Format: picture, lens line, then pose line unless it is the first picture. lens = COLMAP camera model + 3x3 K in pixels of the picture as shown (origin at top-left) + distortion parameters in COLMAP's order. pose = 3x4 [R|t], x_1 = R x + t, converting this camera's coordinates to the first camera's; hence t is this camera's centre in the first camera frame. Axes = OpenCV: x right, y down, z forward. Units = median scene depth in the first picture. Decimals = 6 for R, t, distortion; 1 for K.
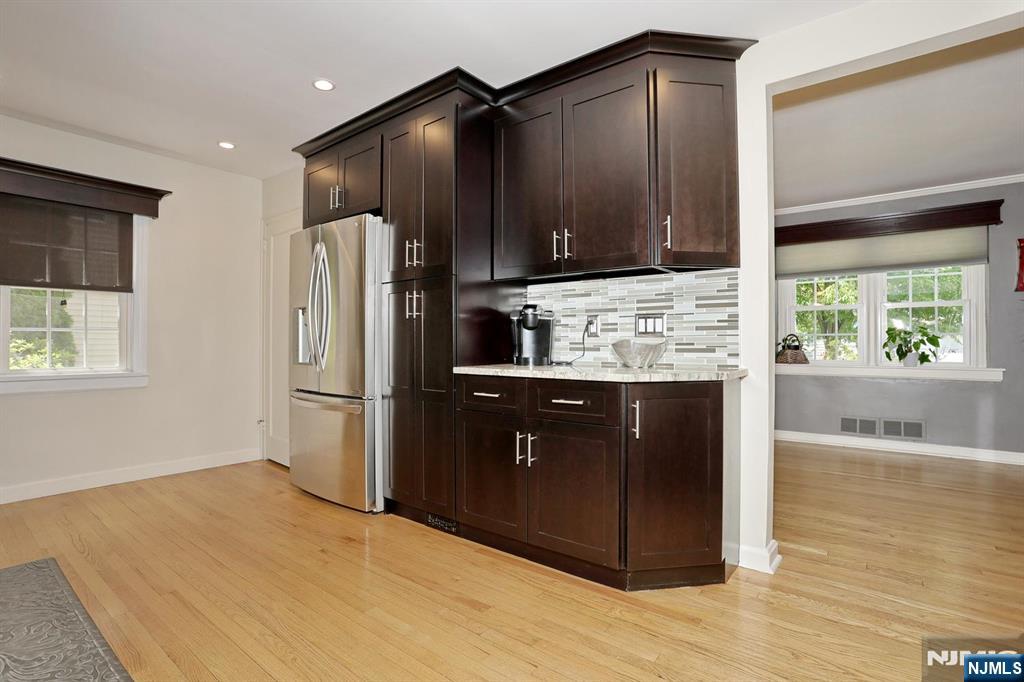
lens RADIAL K [[497.3, 0, 508.5], [0, 497.3, 340.0], [0, 0, 1]] dist [-0.077196, 0.033909]
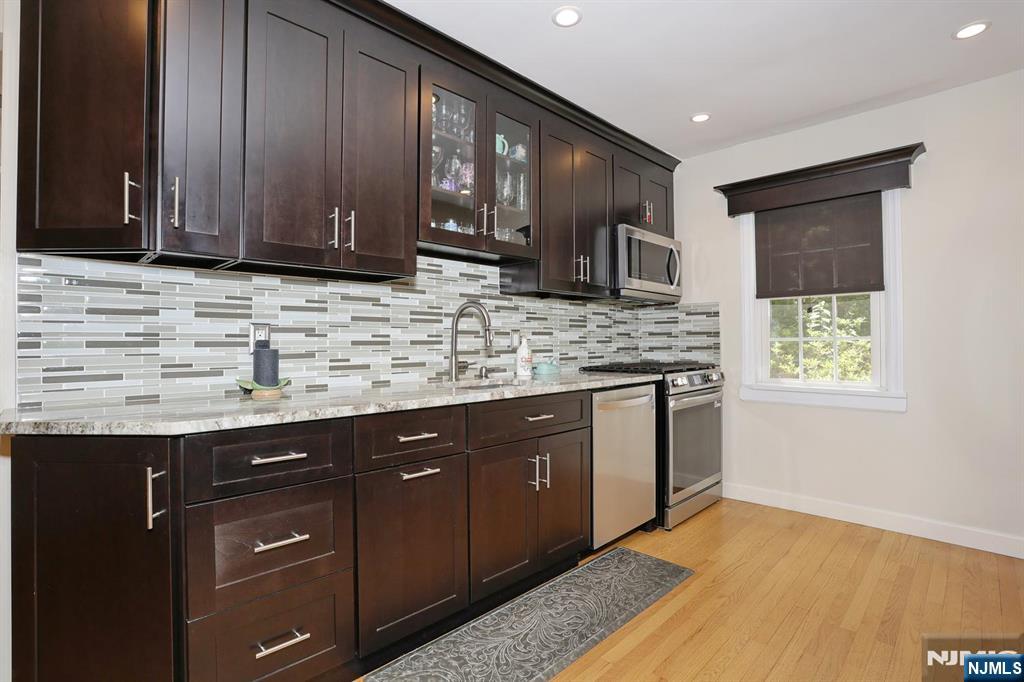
lens RADIAL K [[497.3, 0, 508.5], [0, 497.3, 340.0], [0, 0, 1]] dist [-0.077196, 0.033909]
pose [[-0.109594, -0.005858, -0.993959, 0.085852], [0.009547, 0.999930, -0.006946, -0.022637], [0.993931, -0.010251, -0.109530, 0.604977]]
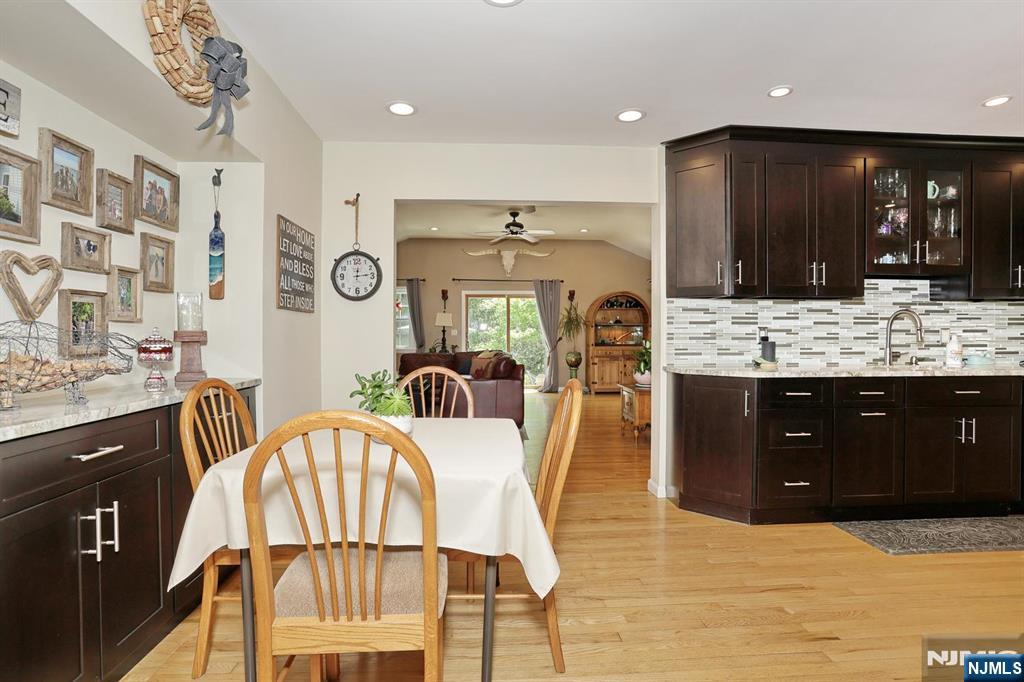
lens RADIAL K [[496.3, 0, 509.3], [0, 496.3, 338.7], [0, 0, 1]] dist [-0.056805, 0.021823]
pose [[-0.741105, 0.002900, -0.671382, 0.755999], [0.001455, 0.999995, 0.002713, -0.029049], [0.671387, 0.001033, -0.741106, 0.673191]]
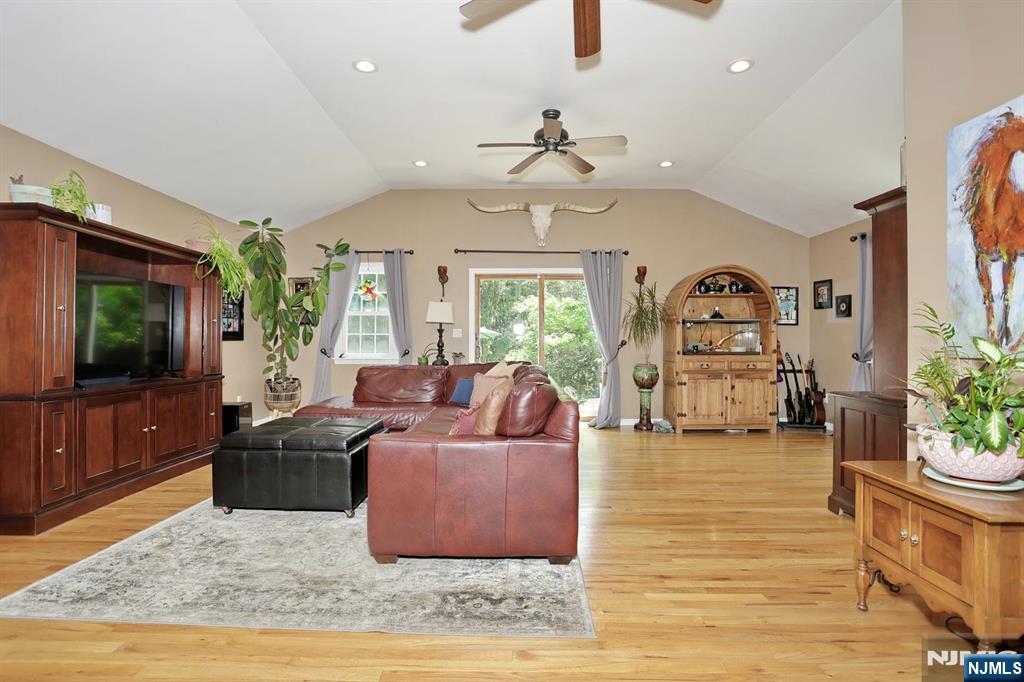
lens RADIAL K [[497.3, 0, 508.5], [0, 497.3, 340.0], [0, 0, 1]] dist [-0.077196, 0.033909]
pose [[-0.787646, -0.005900, -0.616100, -0.142323], [0.000004, 0.999954, -0.009581, -0.010092], [0.616129, -0.007549, -0.787609, -0.308130]]
